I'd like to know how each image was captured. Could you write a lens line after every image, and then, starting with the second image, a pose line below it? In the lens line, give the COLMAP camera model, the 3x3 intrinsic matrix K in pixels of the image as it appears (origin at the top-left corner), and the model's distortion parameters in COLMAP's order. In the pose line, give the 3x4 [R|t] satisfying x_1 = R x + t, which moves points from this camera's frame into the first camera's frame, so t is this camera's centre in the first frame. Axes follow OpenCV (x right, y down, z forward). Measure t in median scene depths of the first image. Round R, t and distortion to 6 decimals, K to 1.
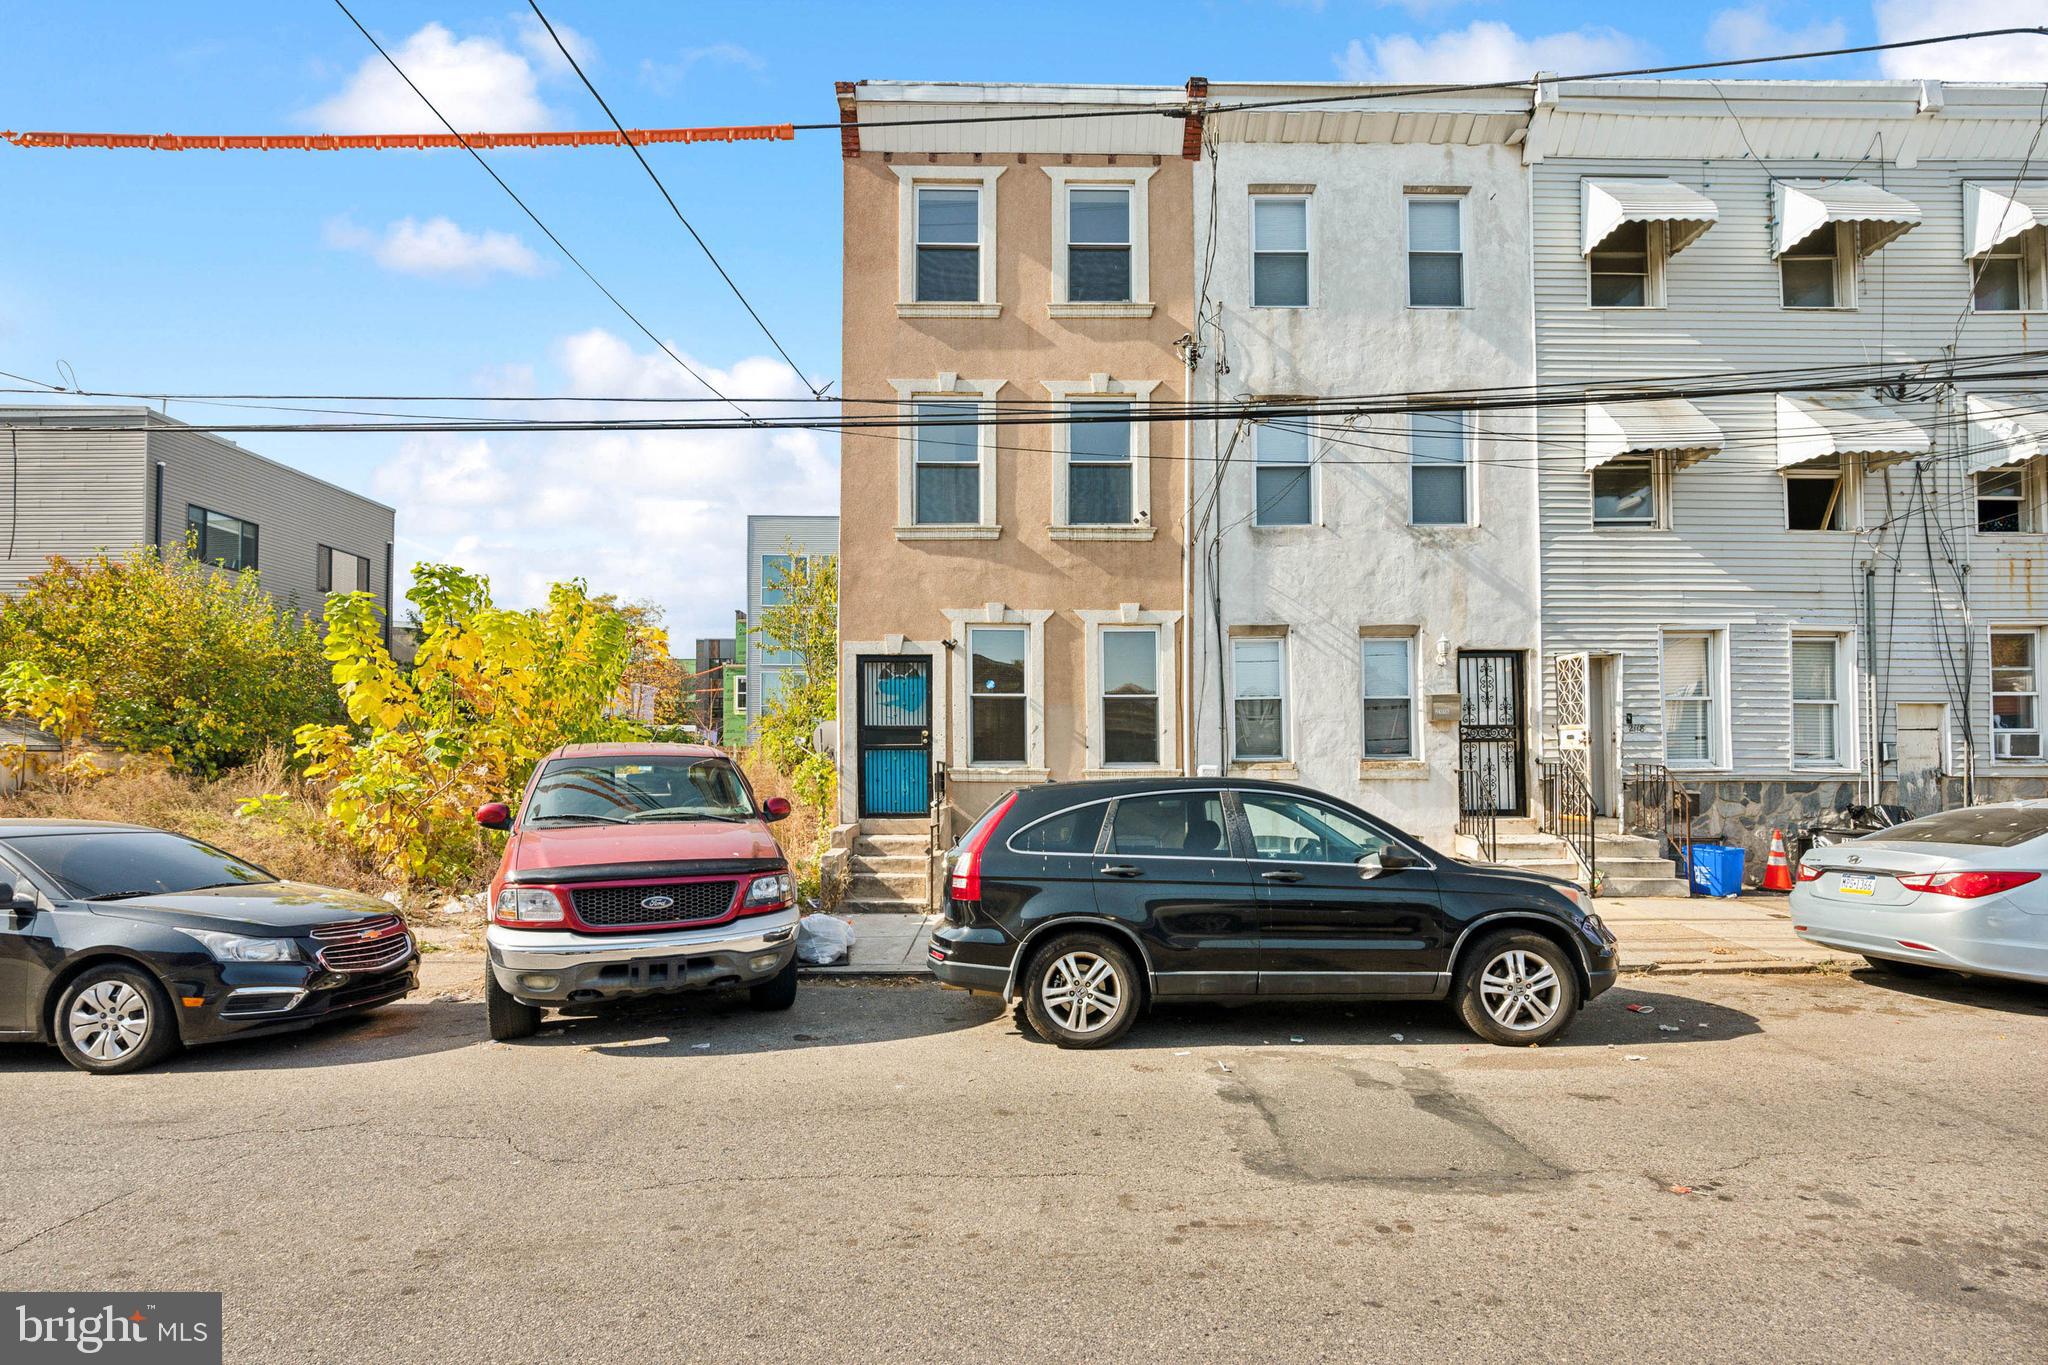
lens RADIAL K [[954.2, 0, 1022.2], [0, 954.2, 694.3], [0, 0, 1]] dist [0.000059, 0.000000]
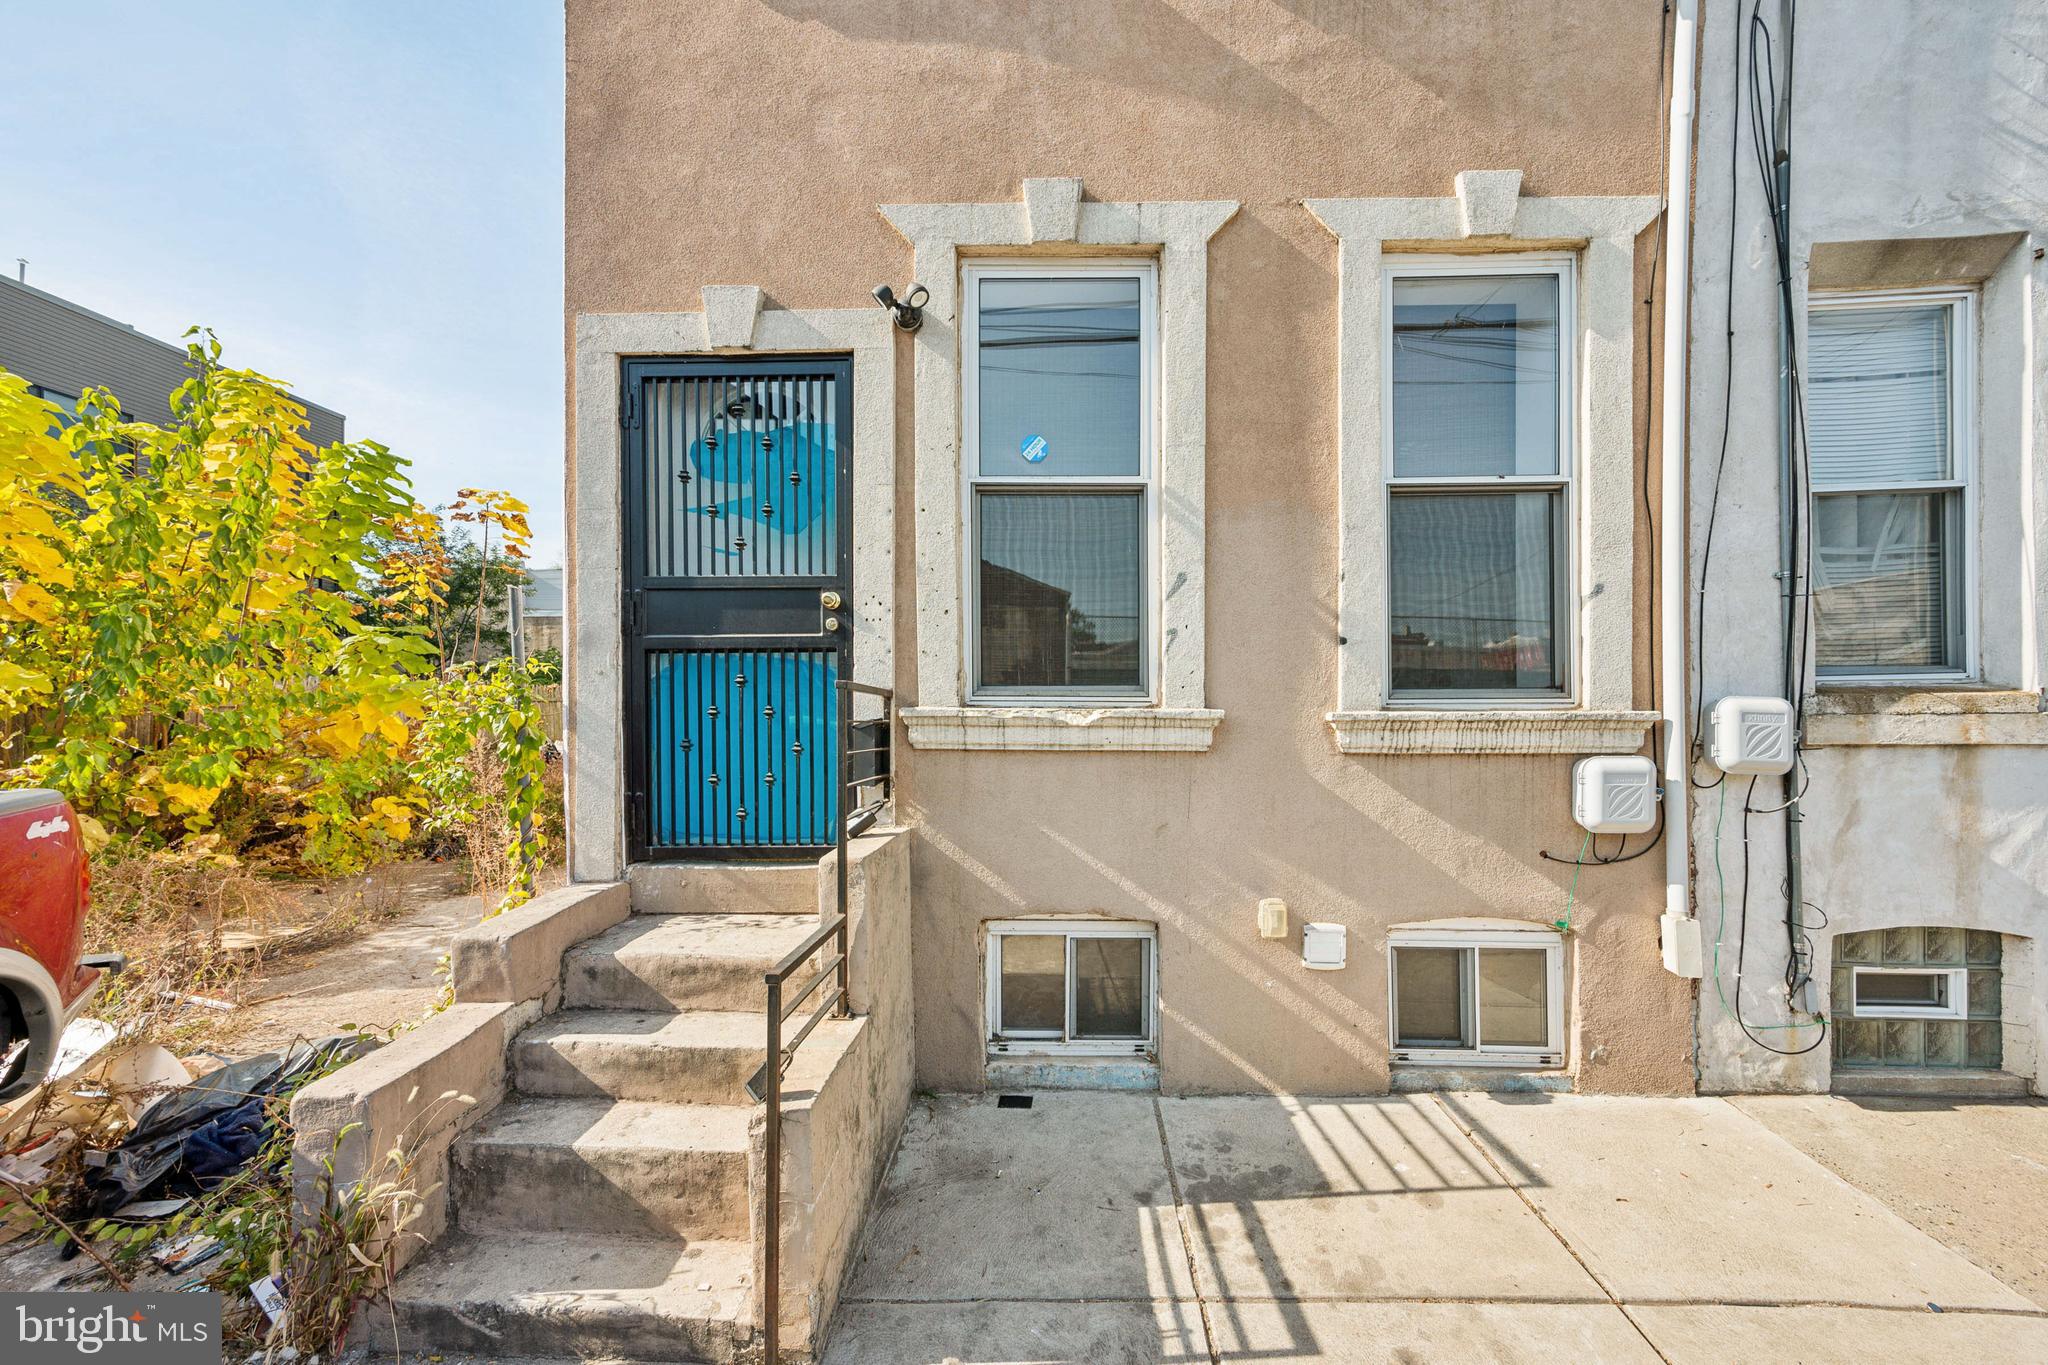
lens RADIAL K [[825.4, 0, 1025.5], [0, 825.4, 669.8], [0, 0, 1]] dist [0.003674, -0.000427]
pose [[0.999999, 0.001332, 0.000232, -0.036482], [-0.001332, 0.999998, -0.001520, 0.065143], [-0.000234, 0.001520, 0.999999, 0.725628]]
